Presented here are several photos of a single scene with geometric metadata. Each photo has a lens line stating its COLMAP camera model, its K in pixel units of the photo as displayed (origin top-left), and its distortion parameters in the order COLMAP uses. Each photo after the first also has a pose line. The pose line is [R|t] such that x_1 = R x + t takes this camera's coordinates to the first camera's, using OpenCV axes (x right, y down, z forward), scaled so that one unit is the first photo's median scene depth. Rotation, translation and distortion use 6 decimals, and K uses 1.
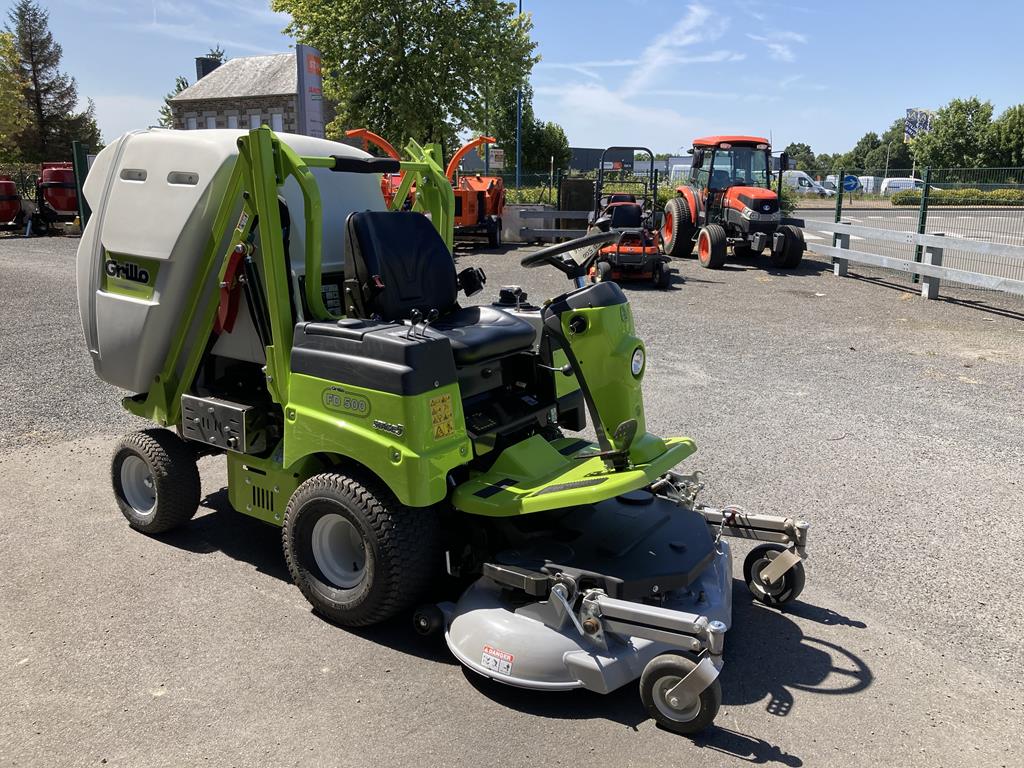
lens RADIAL K [[829.4, 0, 515.8], [0, 829.4, 369.3], [0, 0, 1]] dist [0.013307, 0.005428]
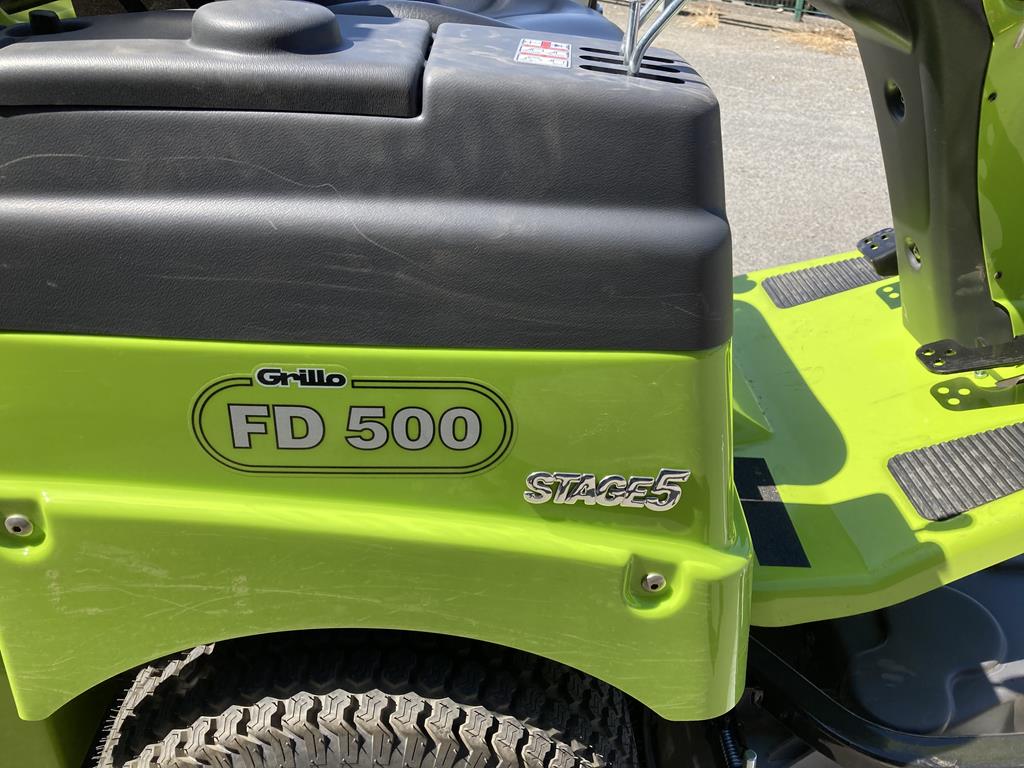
lens RADIAL K [[851.4, 0, 516.6], [0, 851.4, 385.7], [0, 0, 1]] dist [0.004250, -0.005008]
pose [[0.821102, -0.285770, 0.494091, -0.253150], [0.109562, 0.928455, 0.354920, -0.038974], [-0.560167, -0.237292, 0.793666, 0.741894]]
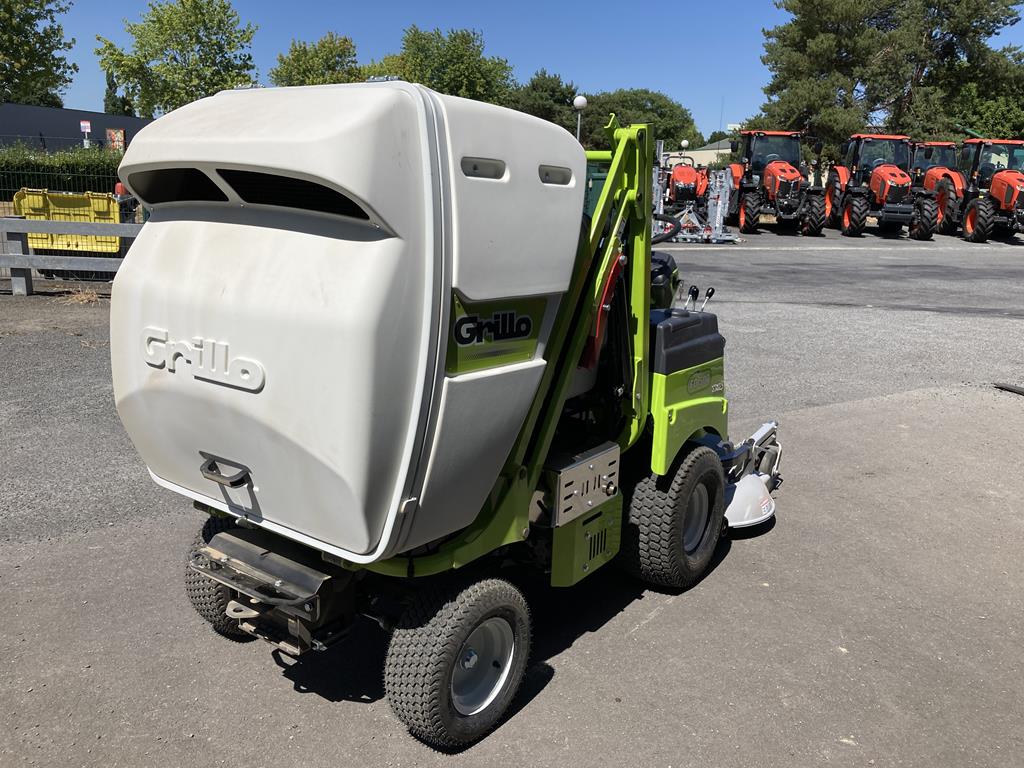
lens RADIAL K [[837.4, 0, 512.0], [0, 837.4, 384.0], [0, 0, 1]] dist [0.045477, -0.071094]
pose [[0.050050, -0.250009, 0.966949, -1.198802], [0.185982, 0.953561, 0.236921, -0.247795], [-0.981278, 0.167977, 0.094223, 1.046892]]
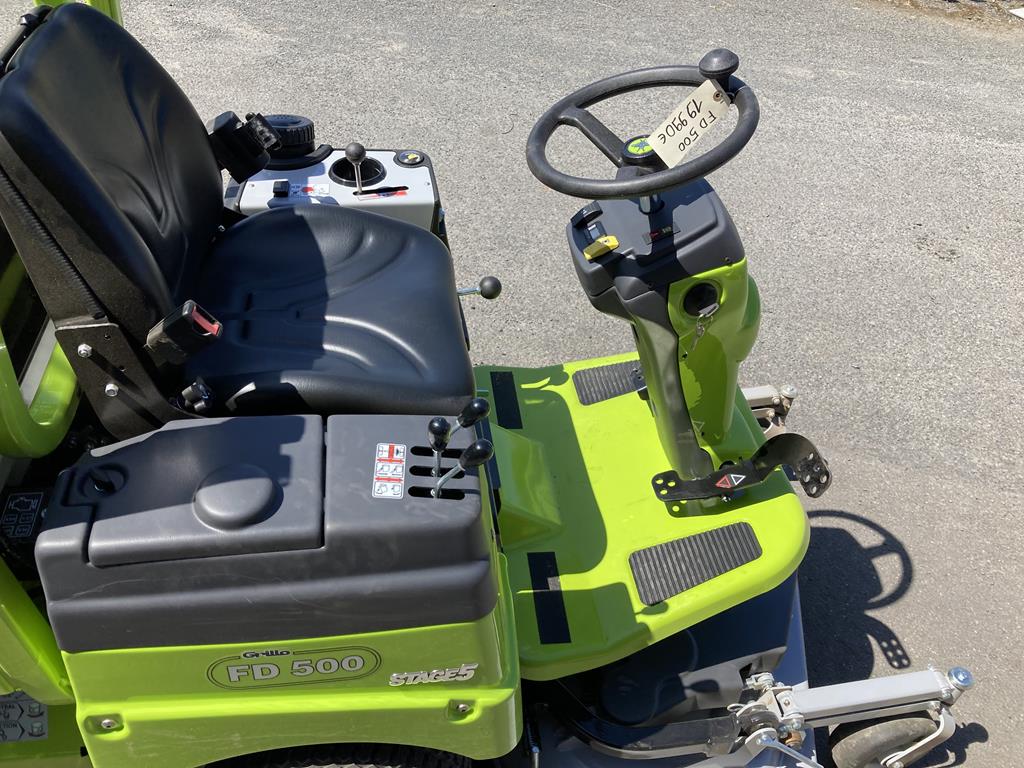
lens RADIAL K [[831.0, 0, 513.0], [0, 831.0, 392.9], [0, 0, 1]] dist [0.011772, 0.003837]
pose [[0.750910, -0.406616, 0.520383, -0.258397], [0.080342, 0.838368, 0.539151, -0.254655], [-0.655500, -0.363045, 0.662207, 0.657611]]
